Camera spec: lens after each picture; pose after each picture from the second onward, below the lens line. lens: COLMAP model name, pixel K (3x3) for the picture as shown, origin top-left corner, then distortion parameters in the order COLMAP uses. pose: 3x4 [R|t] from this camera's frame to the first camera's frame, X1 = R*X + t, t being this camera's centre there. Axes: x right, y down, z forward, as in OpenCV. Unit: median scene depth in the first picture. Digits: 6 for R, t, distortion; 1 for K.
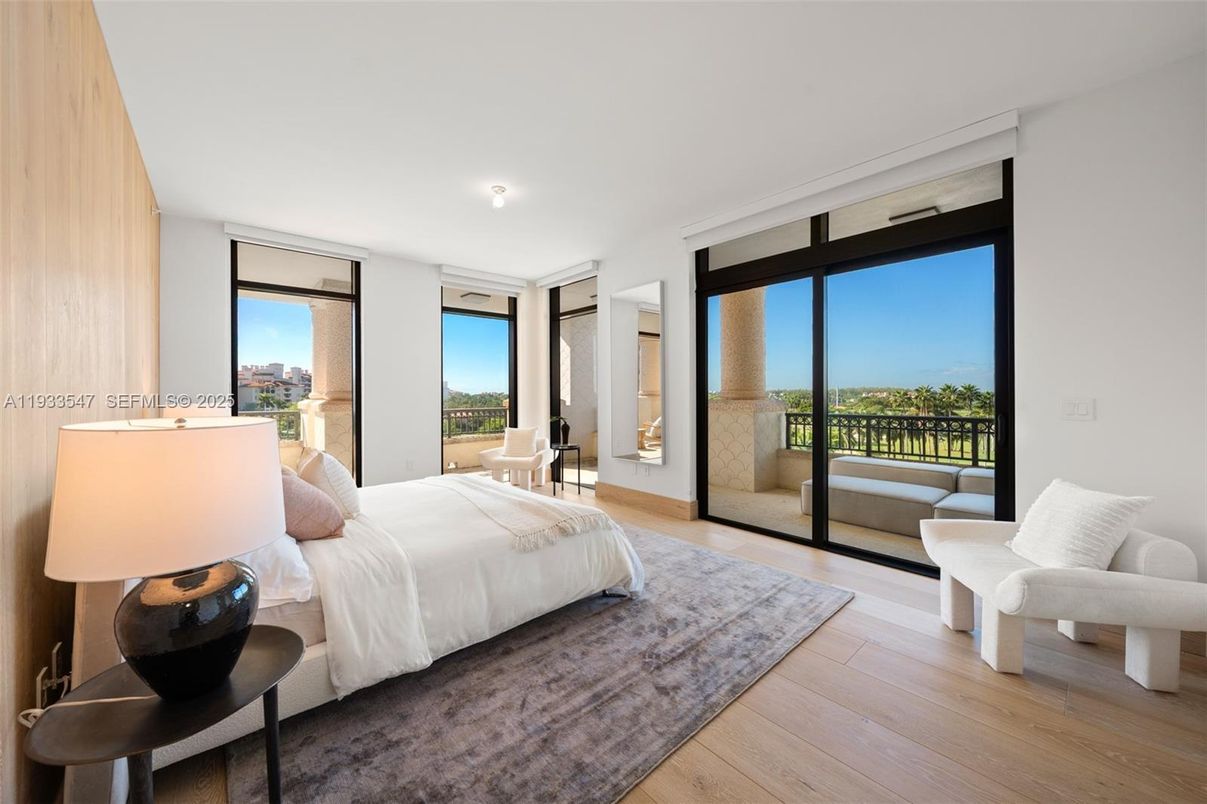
lens RADIAL K [[440.3, 0, 603.5], [0, 440.3, 402.0], [0, 0, 1]] dist [-0.001241, -0.000105]
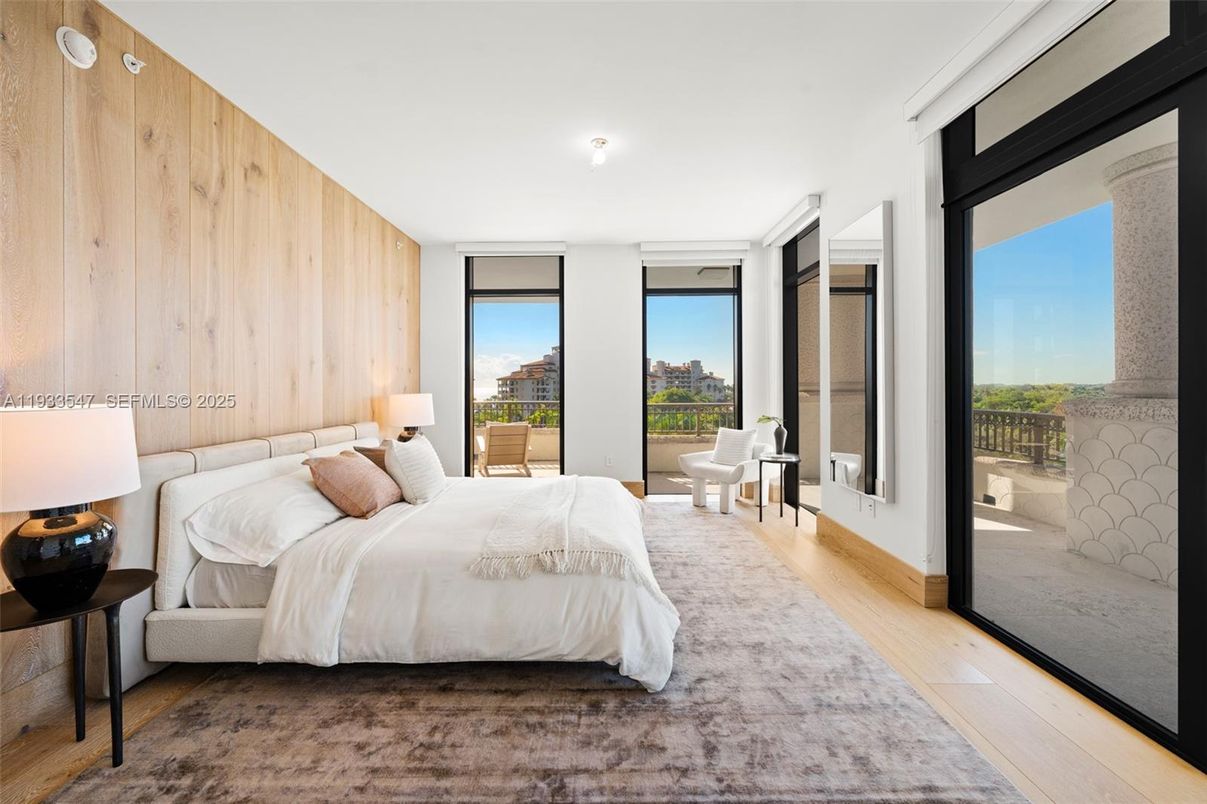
lens RADIAL K [[499.7, 0, 602.9], [0, 499.7, 392.0], [0, 0, 1]] dist [-0.000849, -0.000527]
pose [[0.743684, 0.008645, -0.668475, 0.478148], [-0.012809, 0.999917, -0.001318, -0.007309], [0.668408, 0.009543, 0.743733, 0.350888]]
